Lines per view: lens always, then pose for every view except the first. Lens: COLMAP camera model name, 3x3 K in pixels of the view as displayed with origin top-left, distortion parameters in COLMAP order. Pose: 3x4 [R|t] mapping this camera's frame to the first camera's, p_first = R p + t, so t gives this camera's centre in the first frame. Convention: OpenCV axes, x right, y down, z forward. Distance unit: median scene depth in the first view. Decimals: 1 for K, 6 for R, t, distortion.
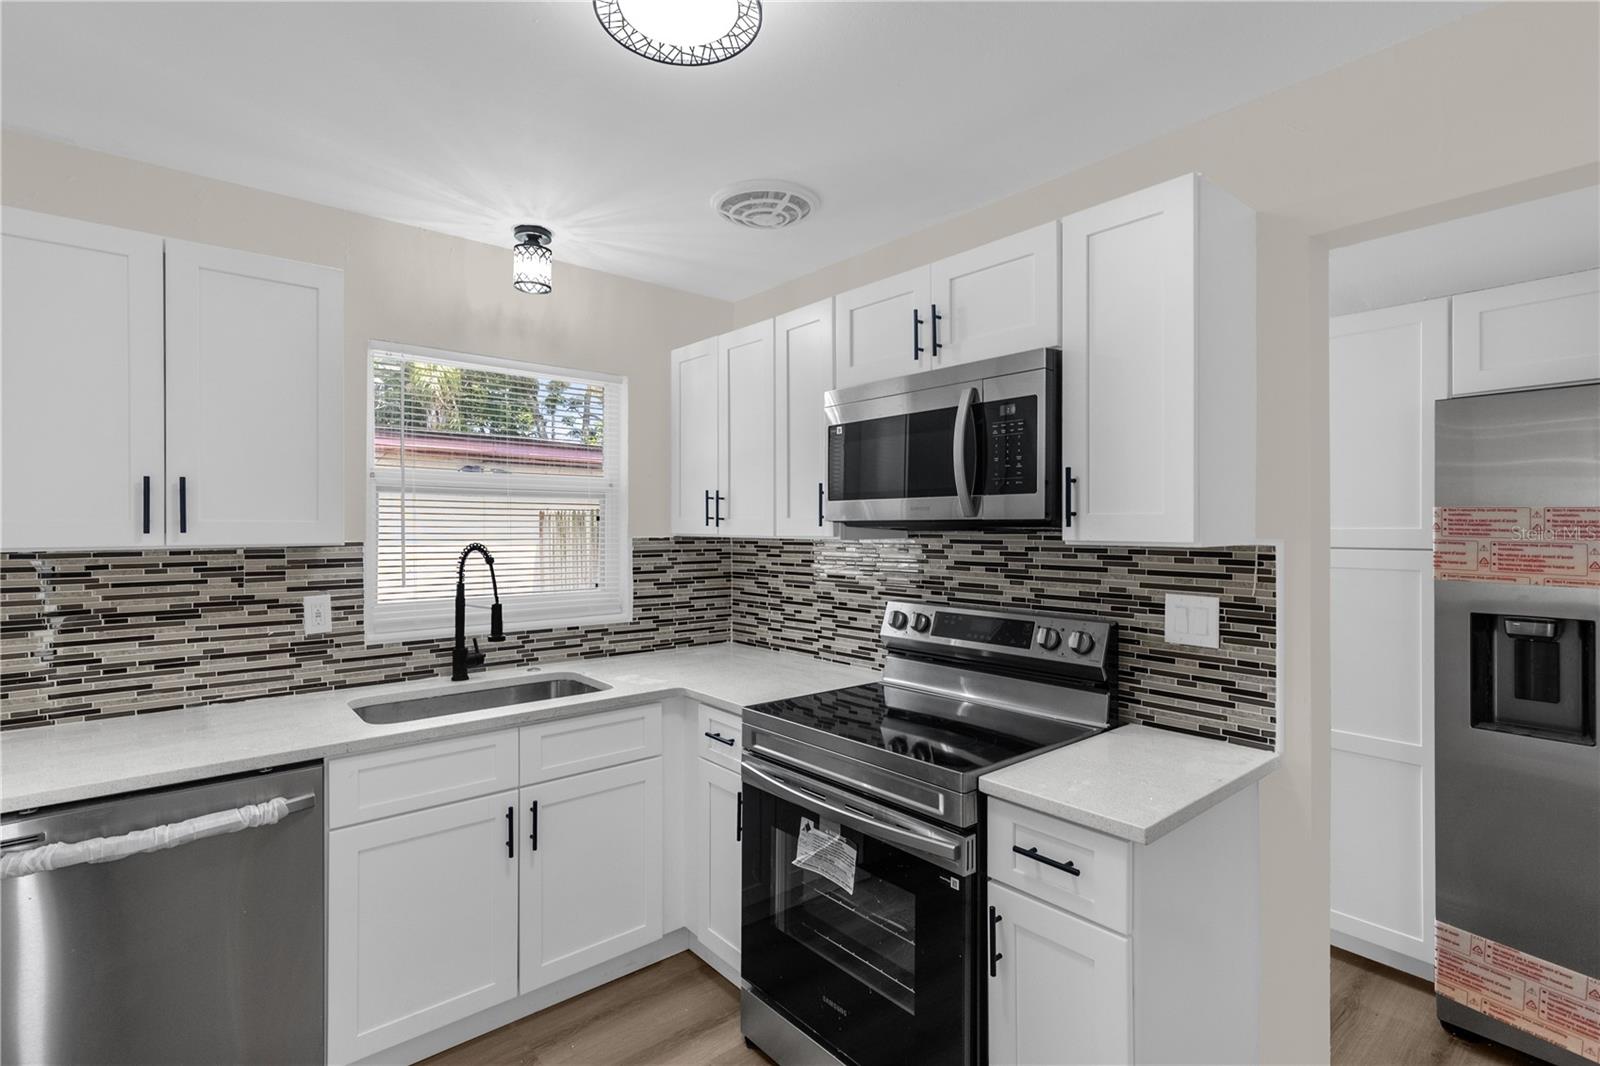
lens RADIAL K [[747.4, 0, 795.8], [0, 747.4, 526.1], [0, 0, 1]] dist [0.007588, -0.000276]
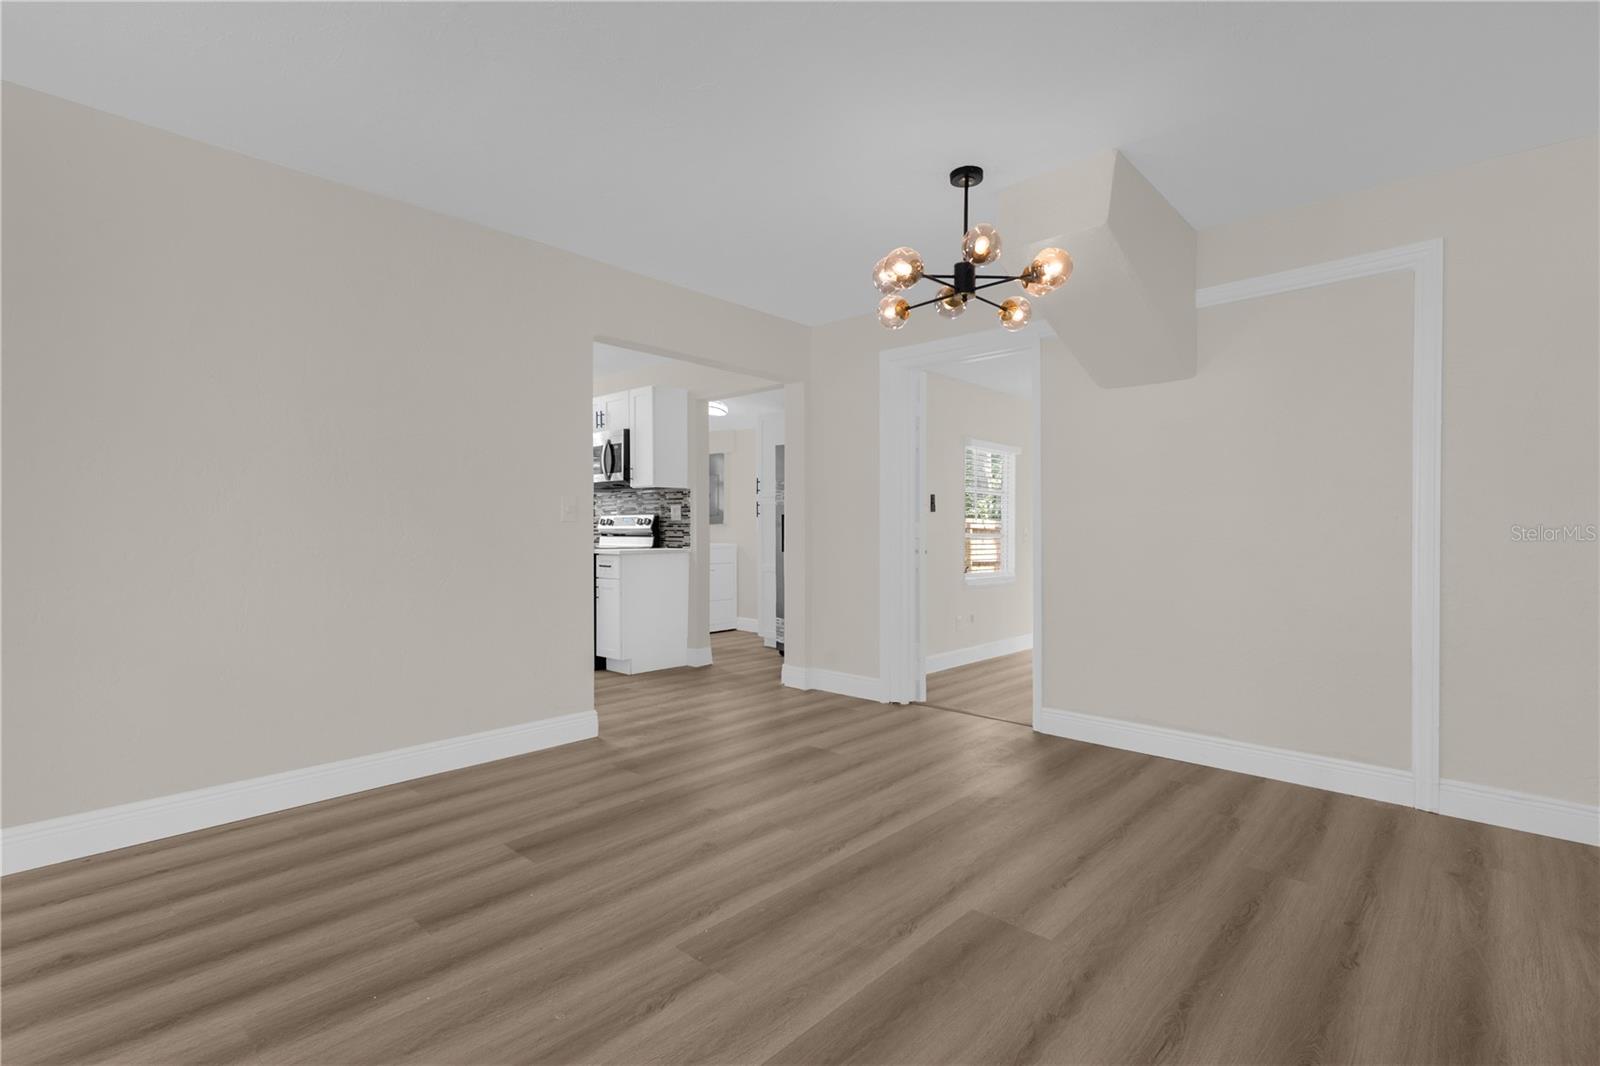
lens RADIAL K [[747.4, 0, 804.9], [0, 747.4, 516.8], [0, 0, 1]] dist [0.007588, -0.000276]
pose [[0.992004, 0.000613, 0.126202, 0.518917], [0.000889, 0.999929, -0.011841, 0.140468], [-0.126200, 0.011859, 0.991934, -1.754565]]
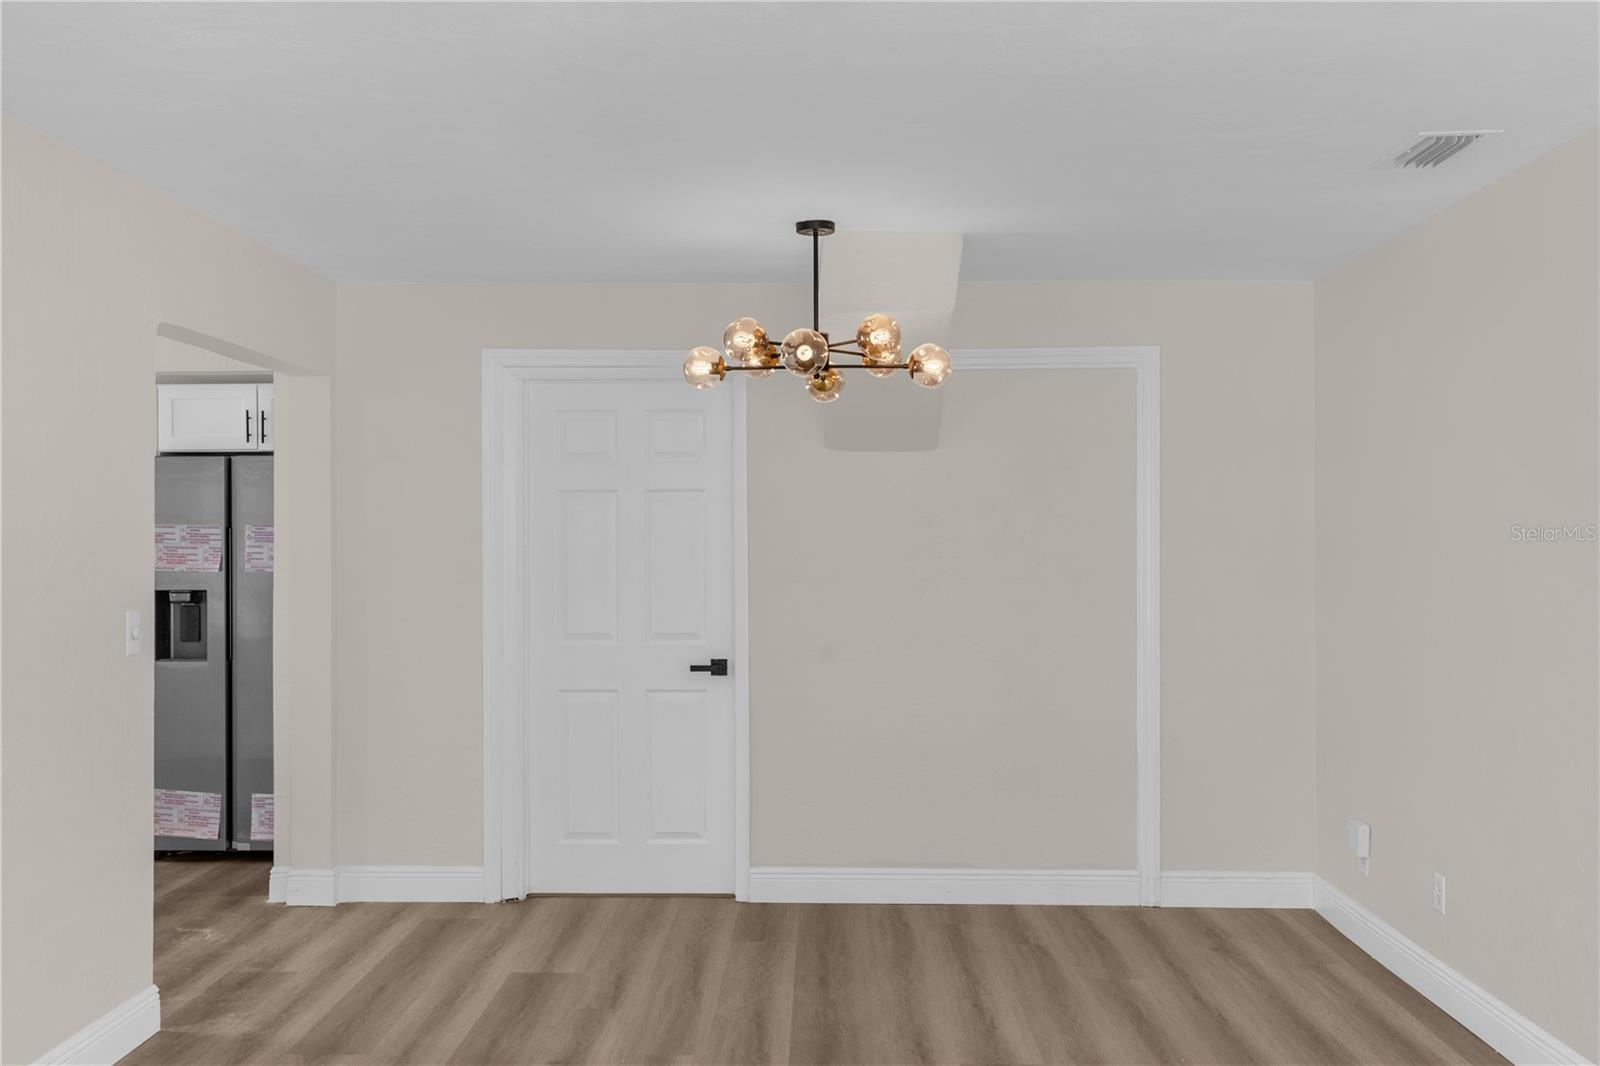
lens RADIAL K [[1574.5, 0, 793.7], [0, 1574.5, 539.5], [0, 0, 1]] dist [0.020608, 0.000000]
pose [[0.655520, -0.005505, 0.755157, -0.654837], [-0.002199, 0.999955, 0.009198, -0.024108], [-0.755174, -0.007690, 0.655479, -1.935224]]
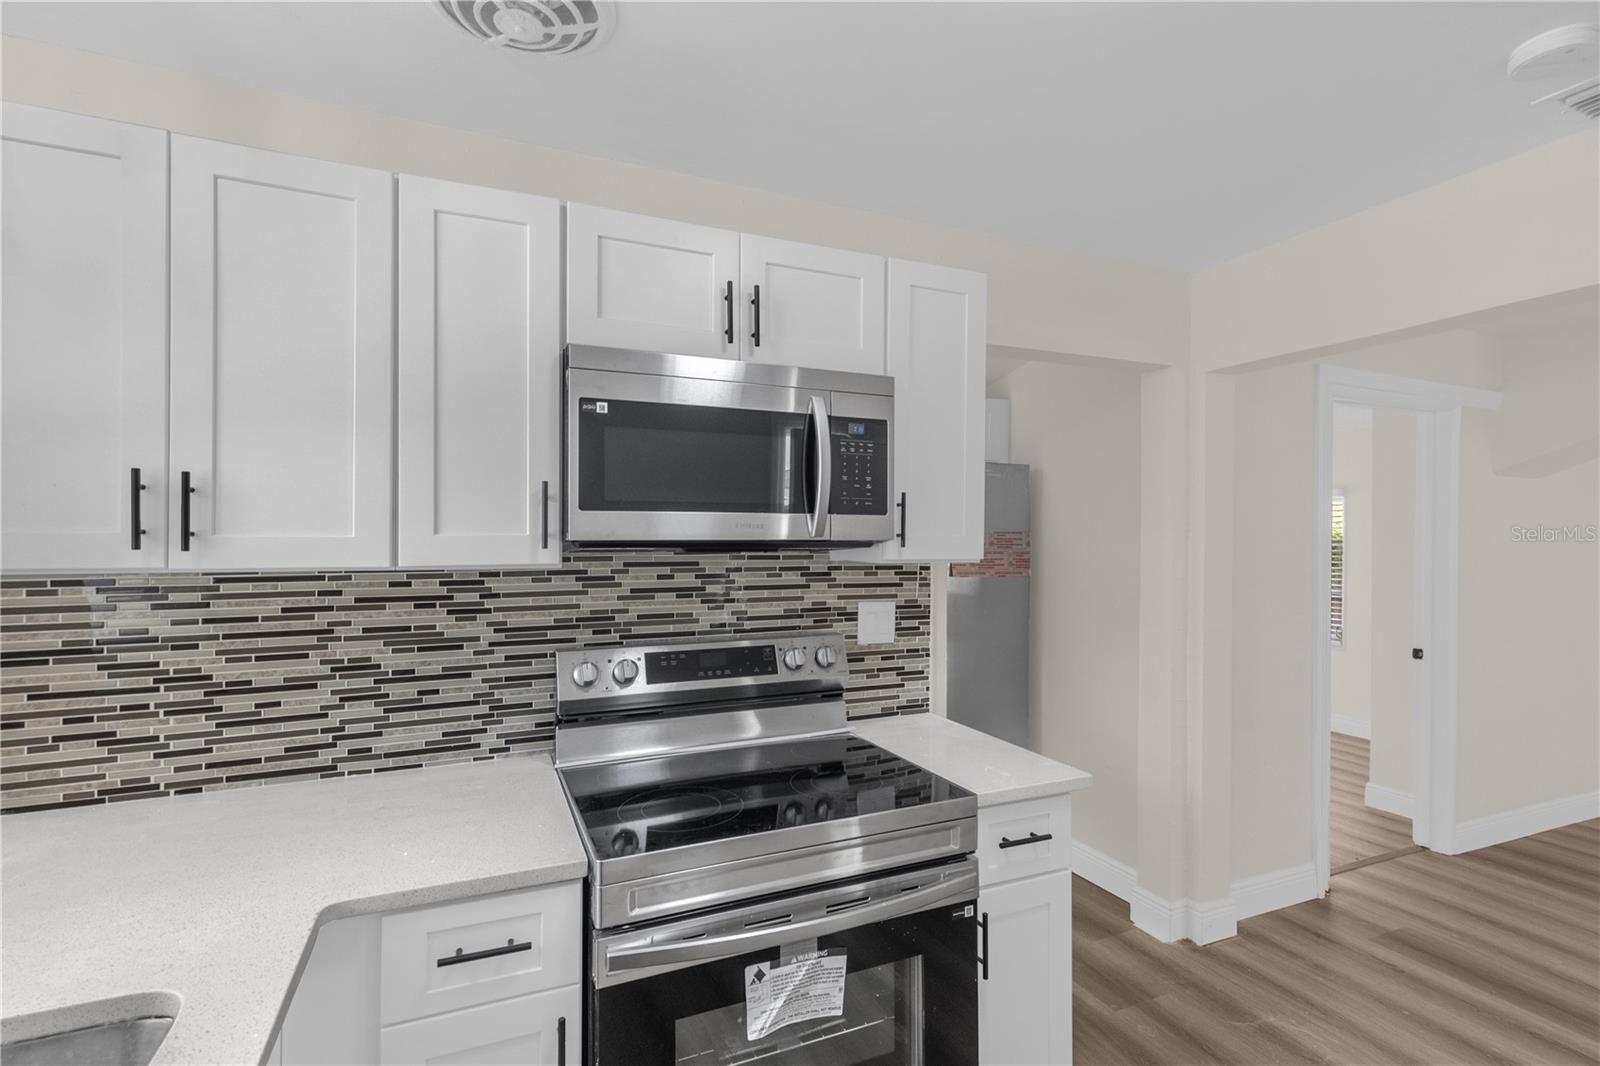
lens RADIAL K [[747.4, 0, 776.5], [0, 747.4, 535.0], [0, 0, 1]] dist [0.007588, -0.000276]
pose [[0.301999, 0.011565, 0.953238, -0.516140], [0.004682, 0.999896, -0.013615, -0.000053], [-0.953297, 0.008575, 0.301913, 0.608231]]
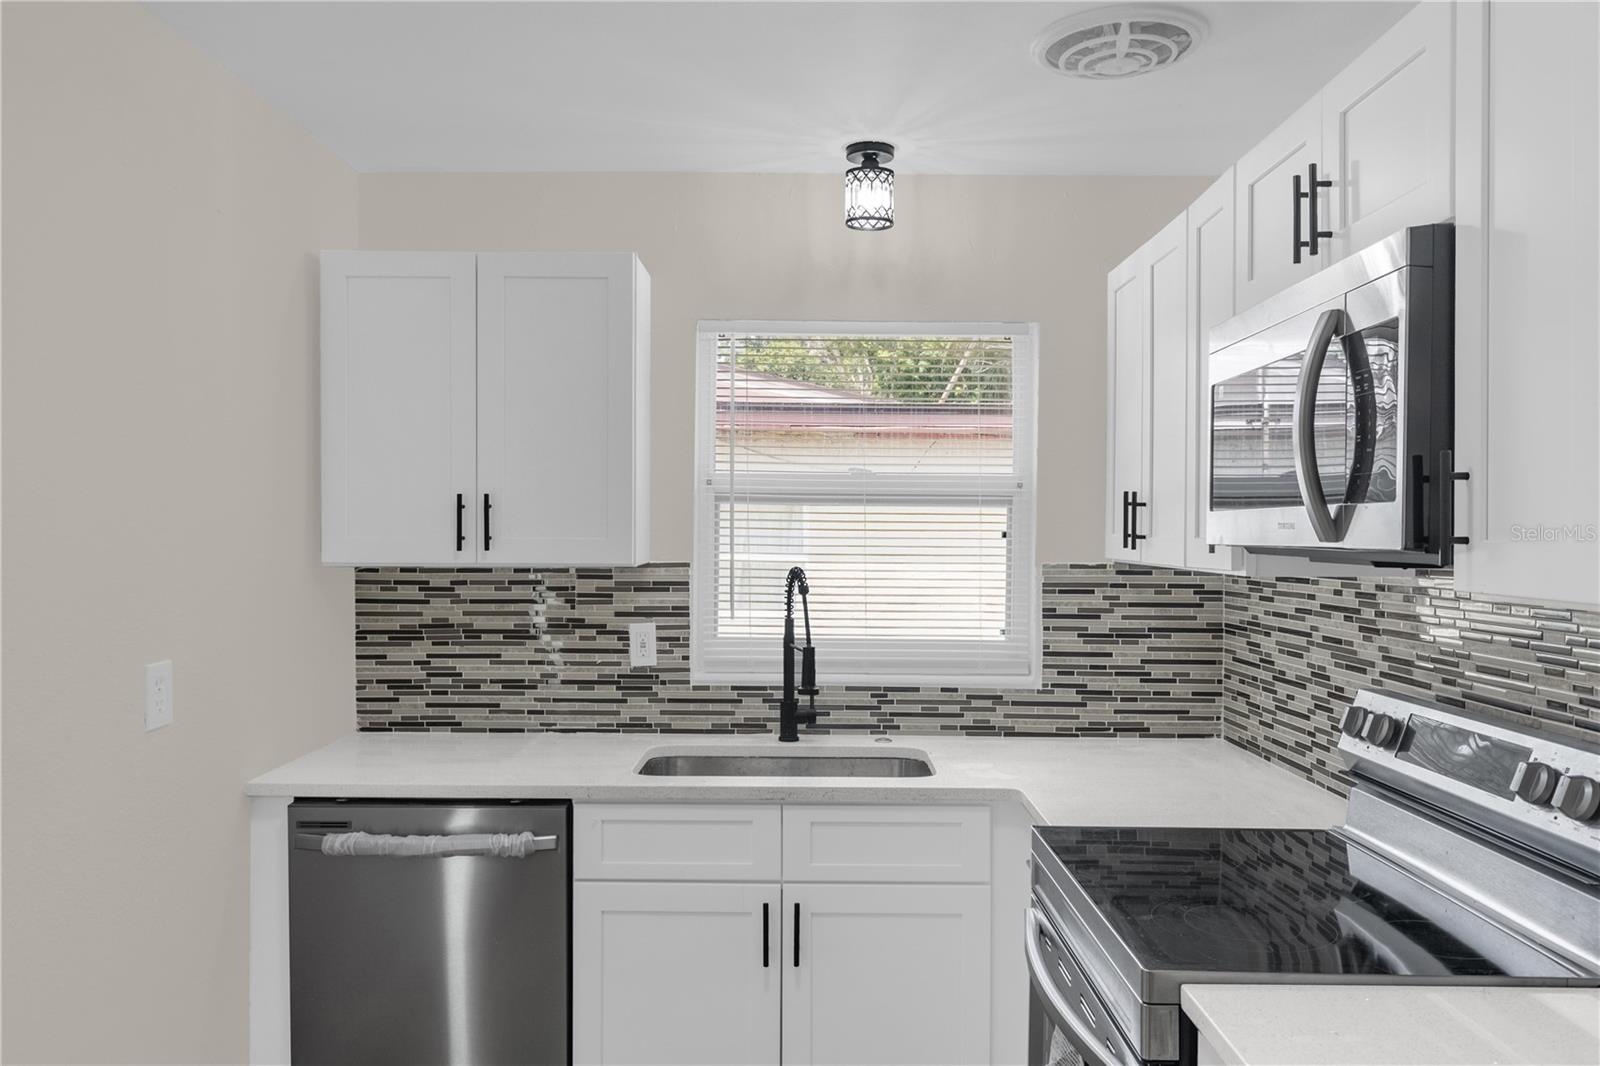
lens RADIAL K [[1203.2, 0, 801.0], [0, 1203.2, 545.9], [0, 0, 1]] dist [-0.005751, -0.012371]
pose [[0.761814, 0.012139, -0.647682, 0.400514], [-0.007399, 0.999922, 0.010039, -0.012257], [0.647754, -0.002856, 0.761844, 0.052402]]
